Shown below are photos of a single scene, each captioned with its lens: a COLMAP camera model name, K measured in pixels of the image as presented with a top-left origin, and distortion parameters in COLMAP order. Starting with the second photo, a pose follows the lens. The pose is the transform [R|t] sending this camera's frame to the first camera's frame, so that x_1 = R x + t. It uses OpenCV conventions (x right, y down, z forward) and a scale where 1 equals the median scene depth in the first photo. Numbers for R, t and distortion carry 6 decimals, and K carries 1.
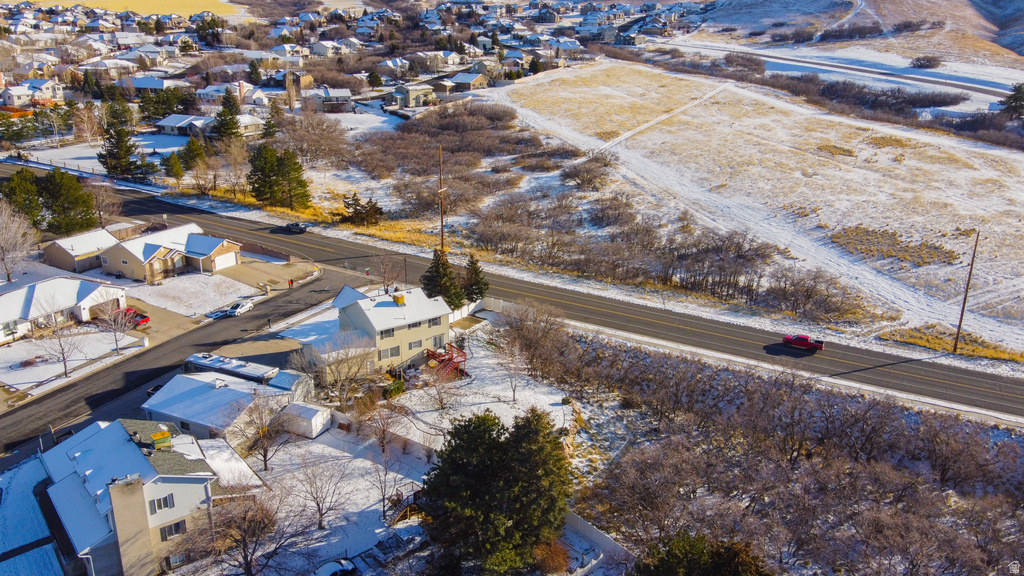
lens RADIAL K [[784.1, 0, 508.6], [0, 784.1, 285.0], [0, 0, 1]] dist [-0.003286, 0.047358]
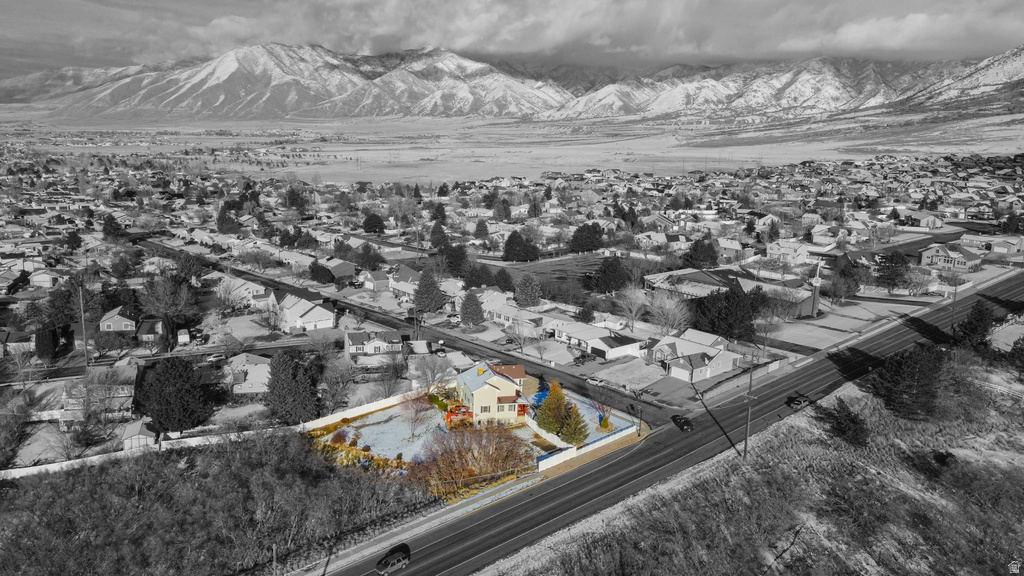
lens RADIAL K [[821.4, 0, 531.8], [0, 821.4, 290.4], [0, 0, 1]] dist [-0.000405, 0.048690]
pose [[-0.356116, 0.171324, -0.918602, 0.960857], [-0.337063, 0.893317, 0.297278, -0.477797], [0.871533, 0.415492, -0.260378, 1.076093]]
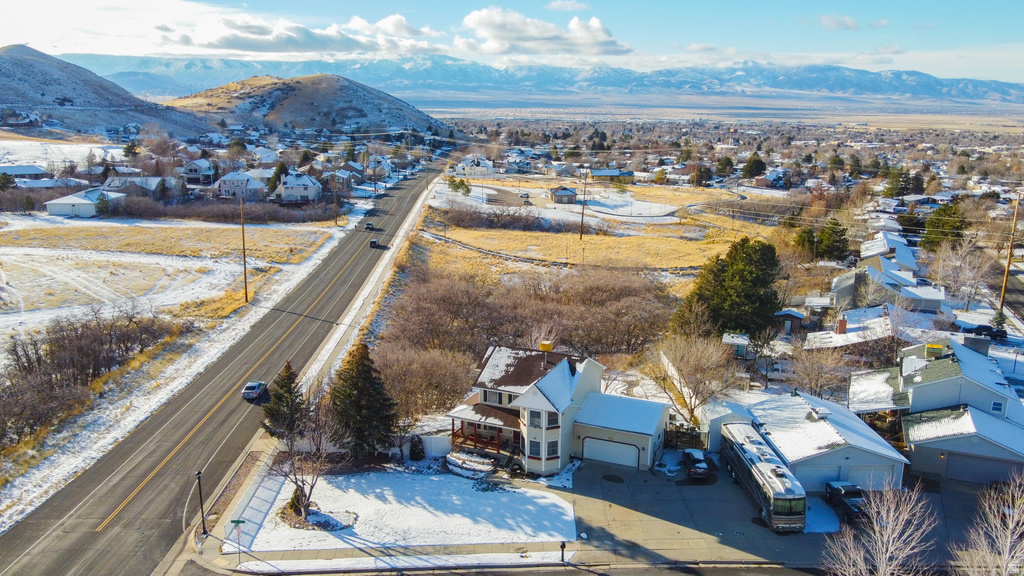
lens RADIAL K [[808.7, 0, 510.9], [0, 808.7, 289.4], [0, 0, 1]] dist [-0.007934, 0.059706]
pose [[-0.473145, -0.216351, 0.854006, -0.570921], [0.270715, 0.886770, 0.374636, -0.243773], [-0.838360, 0.408449, -0.361001, 0.955068]]
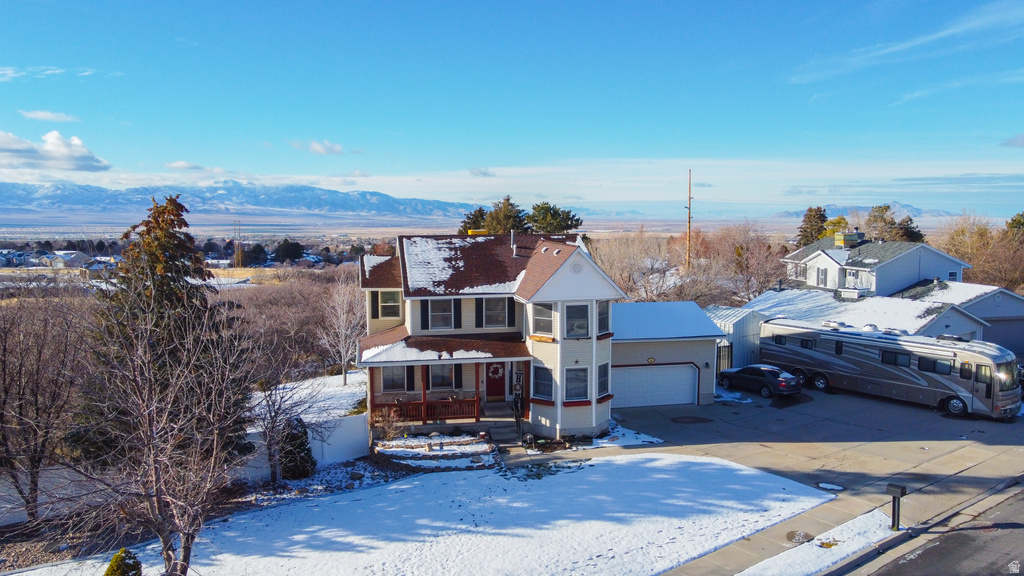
lens RADIAL K [[788.9, 0, 505.8], [0, 788.9, 288.5], [0, 0, 1]] dist [-0.002012, 0.048194]
pose [[-0.894387, -0.046540, 0.444867, -0.253321], [0.138001, 0.917343, 0.373414, -0.083996], [-0.425474, 0.395369, -0.814037, 1.001914]]
